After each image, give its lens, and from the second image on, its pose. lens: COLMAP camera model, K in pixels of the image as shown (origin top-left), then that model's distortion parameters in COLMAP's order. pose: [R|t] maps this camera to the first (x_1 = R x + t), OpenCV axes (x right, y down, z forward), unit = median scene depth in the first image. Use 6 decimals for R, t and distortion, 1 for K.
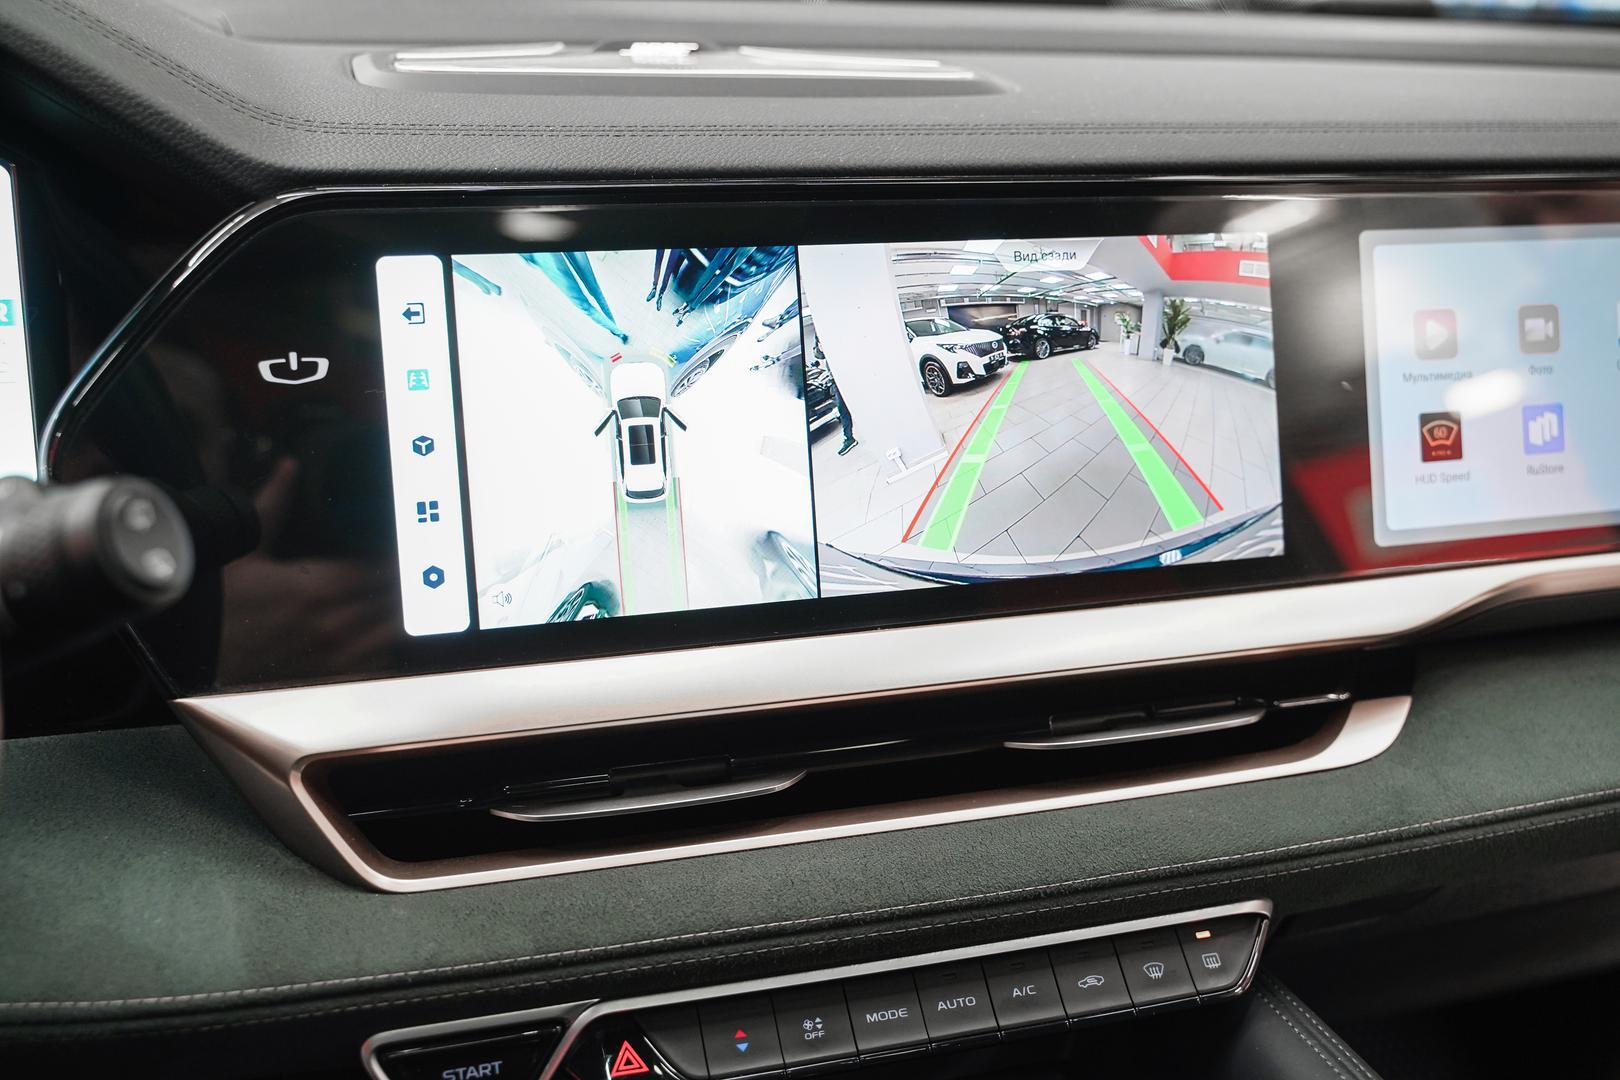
lens RADIAL K [[1576.2, 0, 817.3], [0, 1576.2, 530.7], [0, 0, 1]] dist [-0.004430, 0.000000]
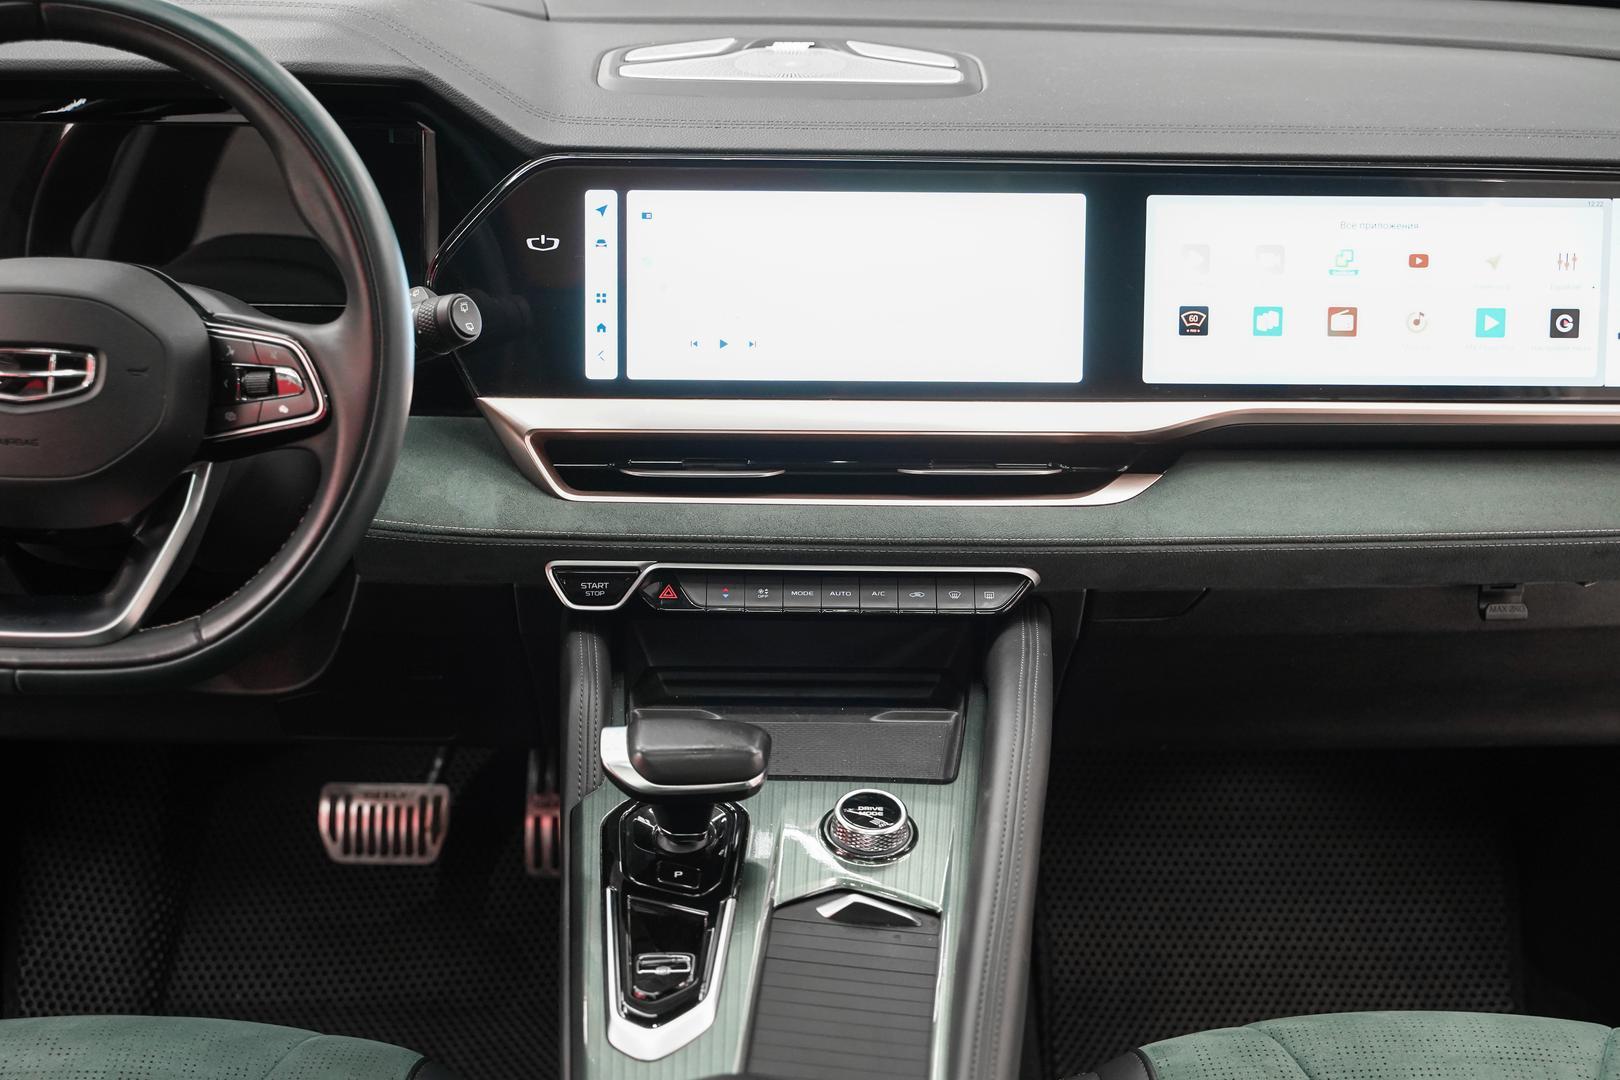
lens RADIAL K [[2276.9, 0, 823.5], [0, 2276.9, 534.1], [0, 0, 1]] dist [0.023703, 0.000000]
pose [[0.960988, 0.100194, -0.257805, 0.801118], [-0.084110, 0.993800, 0.072707, 0.026750], [0.263491, -0.048186, 0.963458, -1.736240]]
